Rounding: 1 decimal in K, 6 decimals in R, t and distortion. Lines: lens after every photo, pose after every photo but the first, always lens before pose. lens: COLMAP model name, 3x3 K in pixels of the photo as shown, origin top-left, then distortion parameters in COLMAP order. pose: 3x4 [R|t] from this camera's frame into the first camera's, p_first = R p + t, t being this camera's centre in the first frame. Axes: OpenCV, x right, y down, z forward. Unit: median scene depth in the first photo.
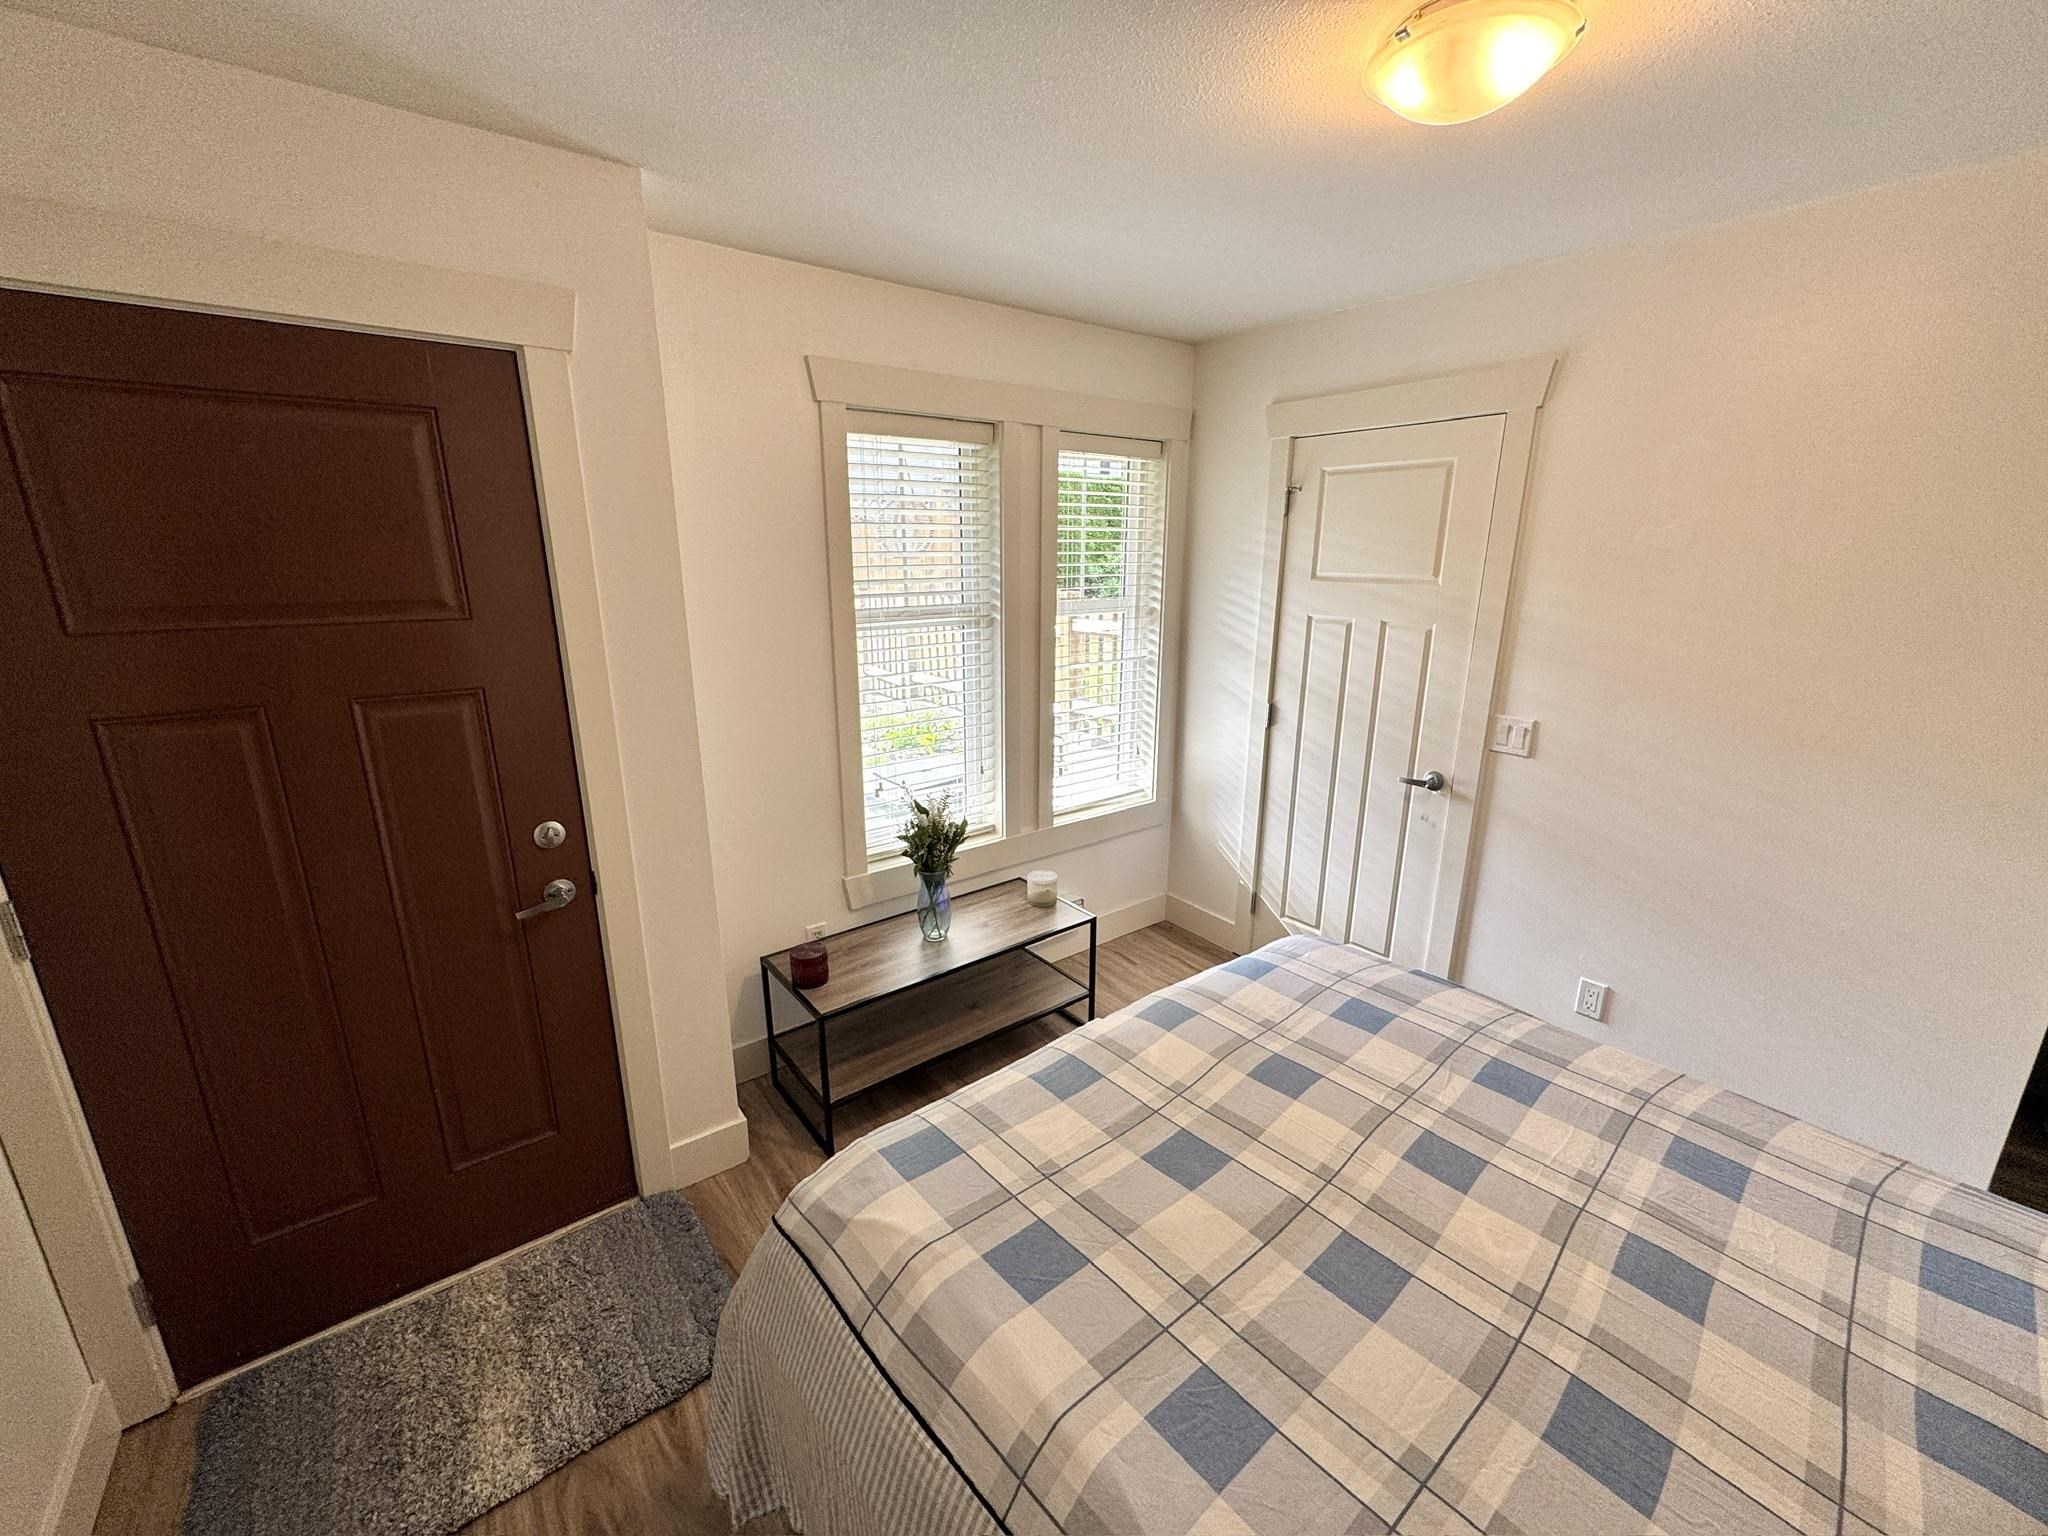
lens RADIAL K [[826.2, 0, 1022.8], [0, 826.2, 766.5], [0, 0, 1]] dist [-0.002424, 0.000898]
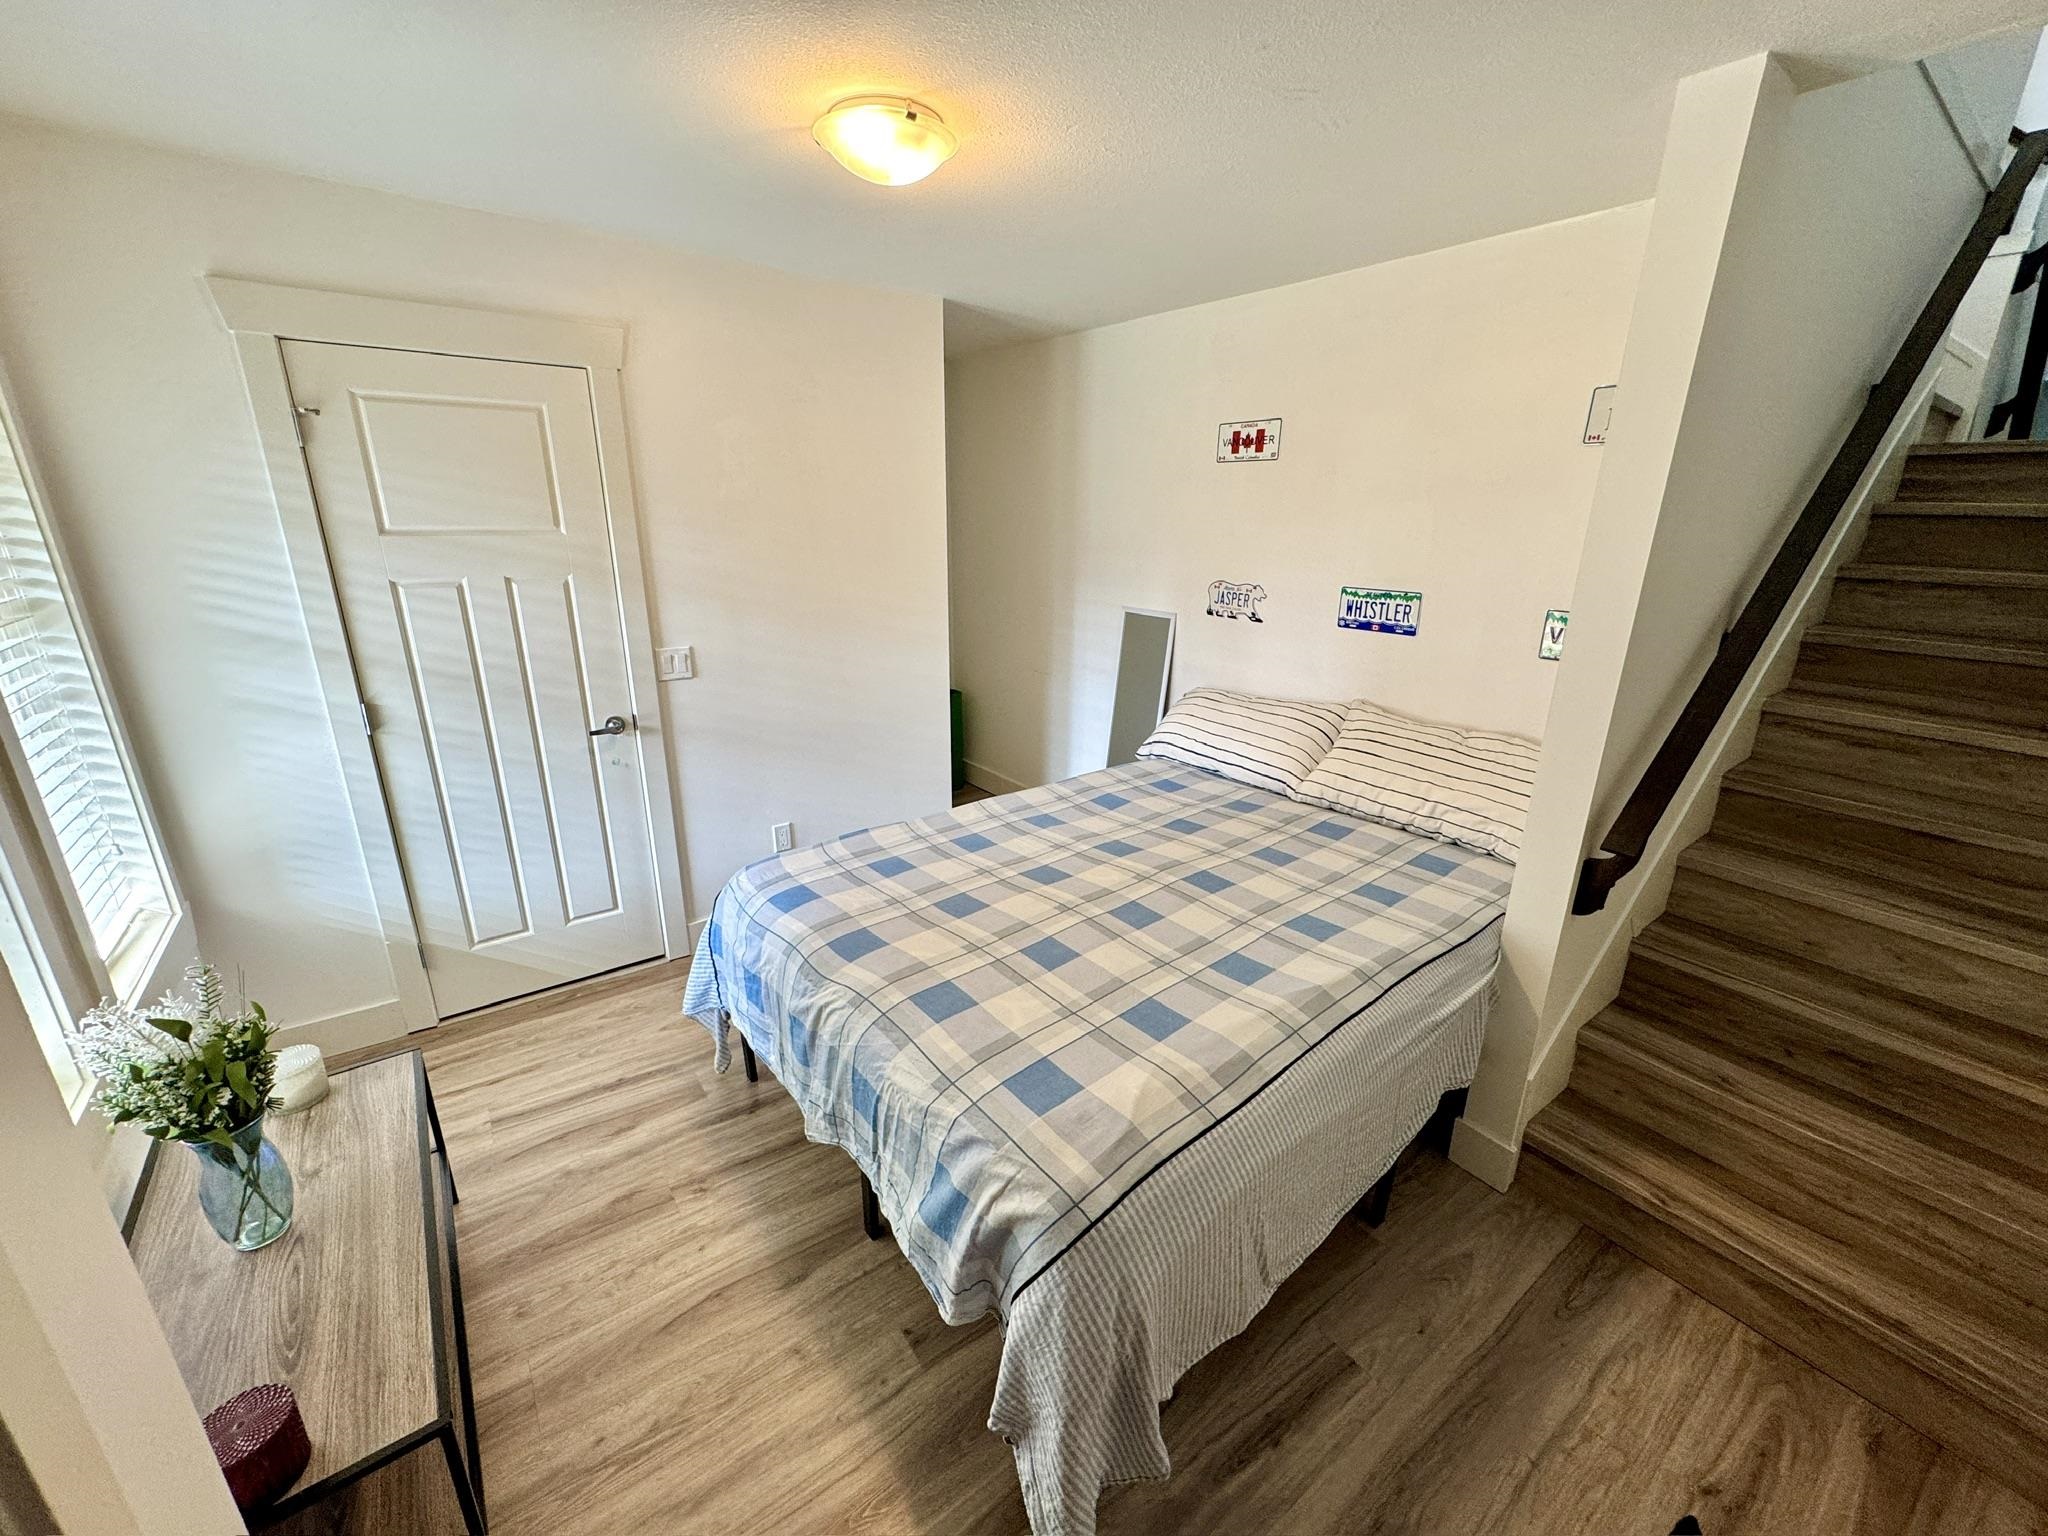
lens RADIAL K [[826.2, 0, 1026.8], [0, 826.2, 770.0], [0, 0, 1]] dist [-0.002424, 0.000898]
pose [[-0.004171, -0.306541, 0.951848, -0.556262], [0.238690, 0.924038, 0.298631, -0.126984], [-0.971087, 0.228442, 0.069314, 0.470238]]
